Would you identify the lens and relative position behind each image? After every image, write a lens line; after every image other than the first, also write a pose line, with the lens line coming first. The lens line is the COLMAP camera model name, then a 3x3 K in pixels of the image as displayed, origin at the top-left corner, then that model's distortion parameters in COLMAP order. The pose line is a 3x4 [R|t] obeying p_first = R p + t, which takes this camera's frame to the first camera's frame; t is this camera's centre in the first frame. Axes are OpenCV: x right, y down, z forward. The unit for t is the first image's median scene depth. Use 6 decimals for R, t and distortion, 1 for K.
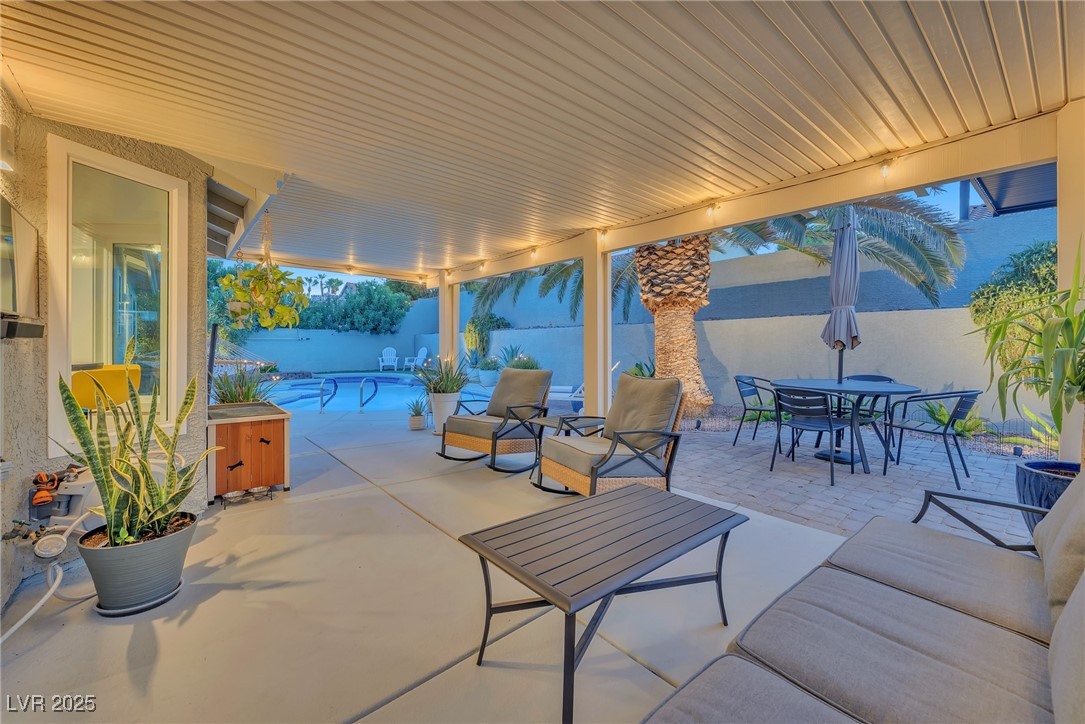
lens RADIAL K [[447.0, 0, 549.8], [0, 447.0, 345.2], [0, 0, 1]] dist [-0.000550, 0.000454]
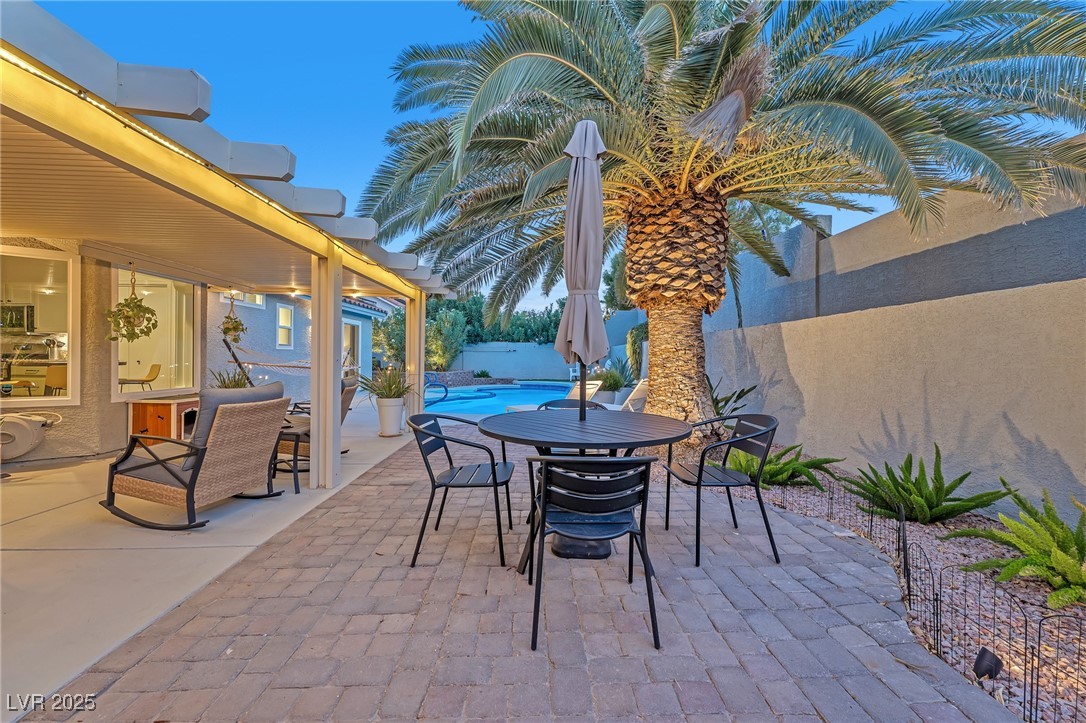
lens RADIAL K [[450.8, 0, 543.5], [0, 450.8, 358.5], [0, 0, 1]] dist [-0.002419, -0.000069]
pose [[0.779792, 0.010630, -0.625948, 0.598506], [-0.010024, 0.999940, 0.004494, 0.000829], [0.625958, 0.002771, 0.779852, 0.299892]]
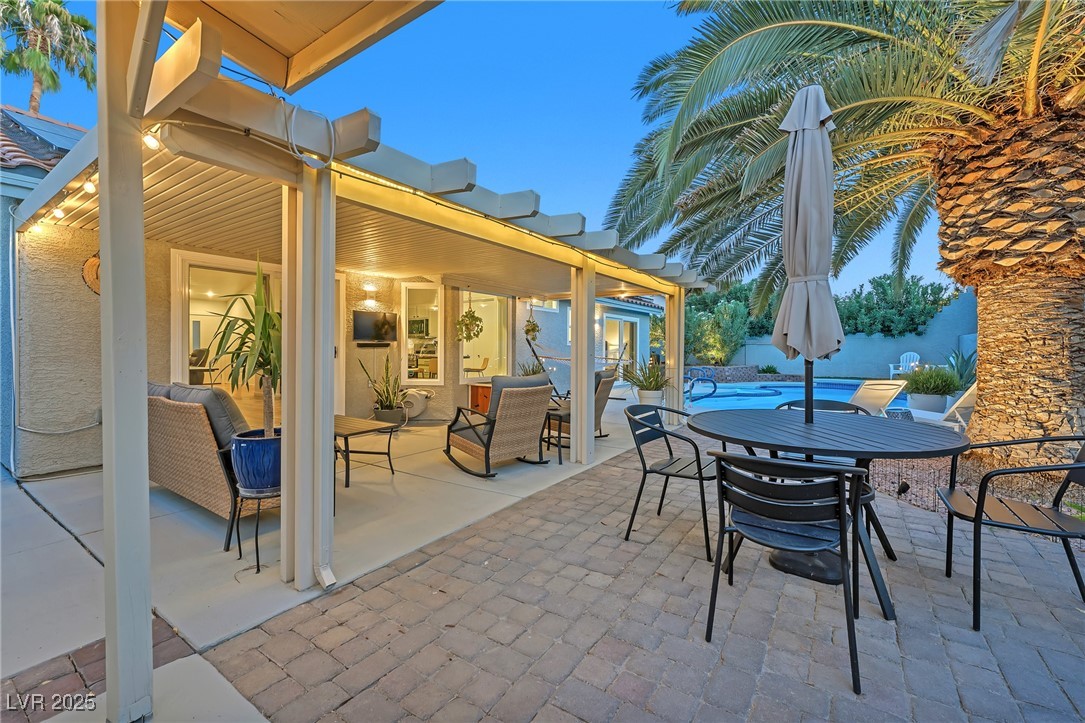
lens RADIAL K [[450.4, 0, 541.5], [0, 450.4, 349.2], [0, 0, 1]] dist [-0.002419, -0.000069]
pose [[0.266586, 0.001341, -0.963810, 0.655867], [-0.000962, 0.999999, 0.001125, -0.000864], [0.963811, 0.000627, 0.266587, 0.332566]]
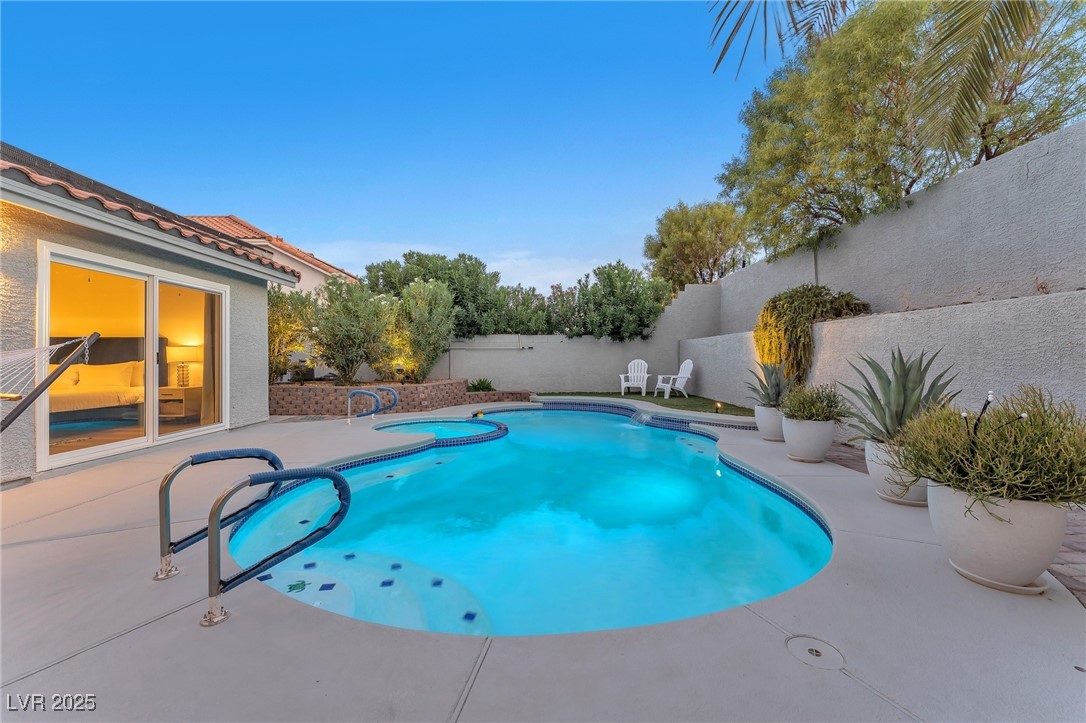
lens RADIAL K [[450.8, 0, 541.6], [0, 450.8, 360.9], [0, 0, 1]] dist [-0.002419, -0.000069]
pose [[0.784028, 0.005295, -0.620703, -0.139144], [-0.000646, 0.999970, 0.007715, 0.005191], [0.620725, -0.005648, 0.784008, 0.984765]]
